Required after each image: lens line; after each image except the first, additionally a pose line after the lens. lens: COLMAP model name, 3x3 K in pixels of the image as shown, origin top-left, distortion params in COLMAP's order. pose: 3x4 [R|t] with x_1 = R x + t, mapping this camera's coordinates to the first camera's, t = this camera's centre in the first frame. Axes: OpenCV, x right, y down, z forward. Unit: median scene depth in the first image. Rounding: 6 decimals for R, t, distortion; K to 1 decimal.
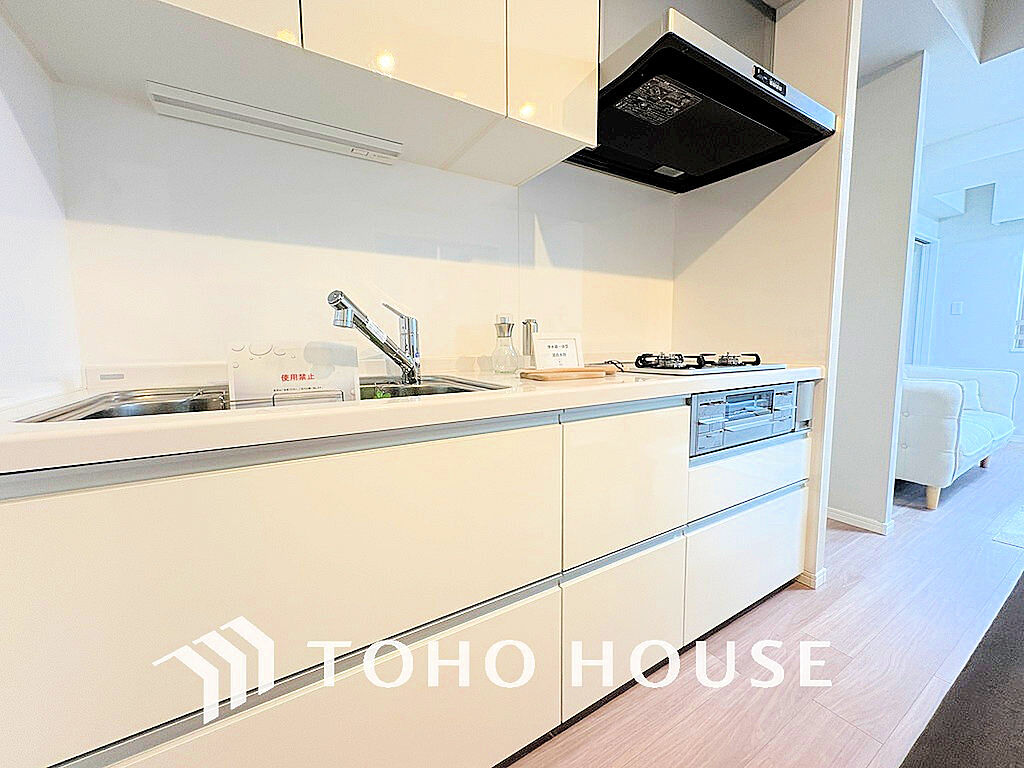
lens RADIAL K [[408.7, 0, 510.6], [0, 408.7, 382.5], [0, 0, 1]] dist [-0.002348, -0.000232]
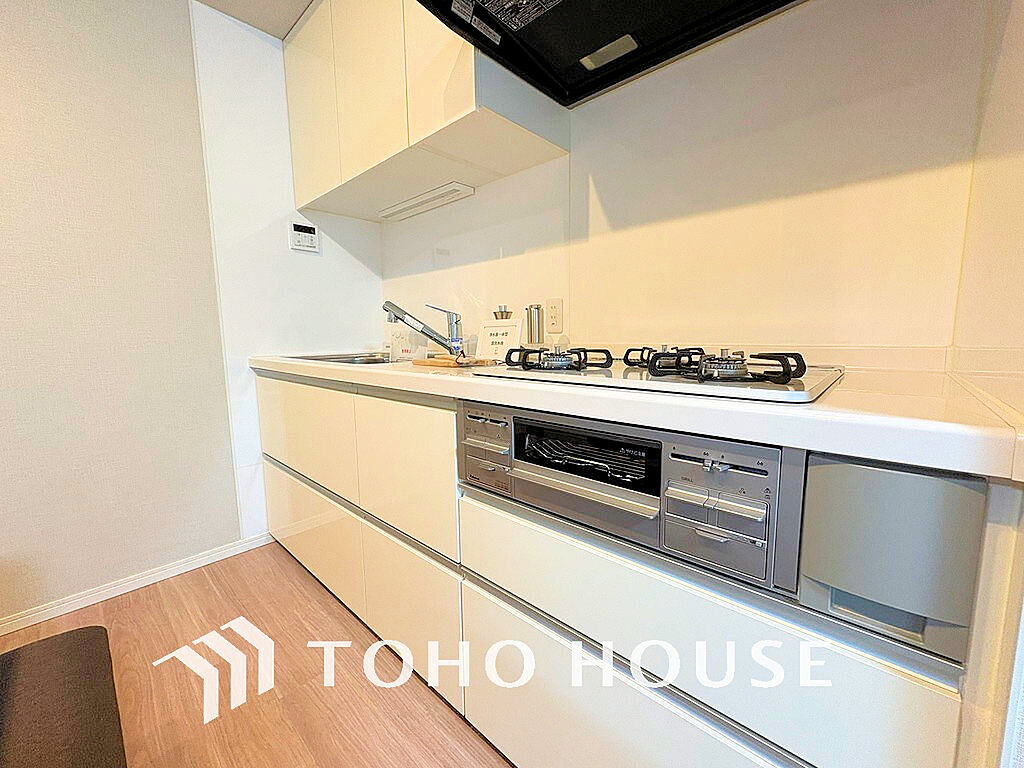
lens RADIAL K [[408.7, 0, 510.6], [0, 408.7, 382.5], [0, 0, 1]] dist [-0.002348, -0.000232]
pose [[0.265358, 0.119400, -0.956728, 1.043951], [-0.079605, 0.991627, 0.101676, -0.075615], [0.960858, 0.049180, 0.272642, 0.768209]]
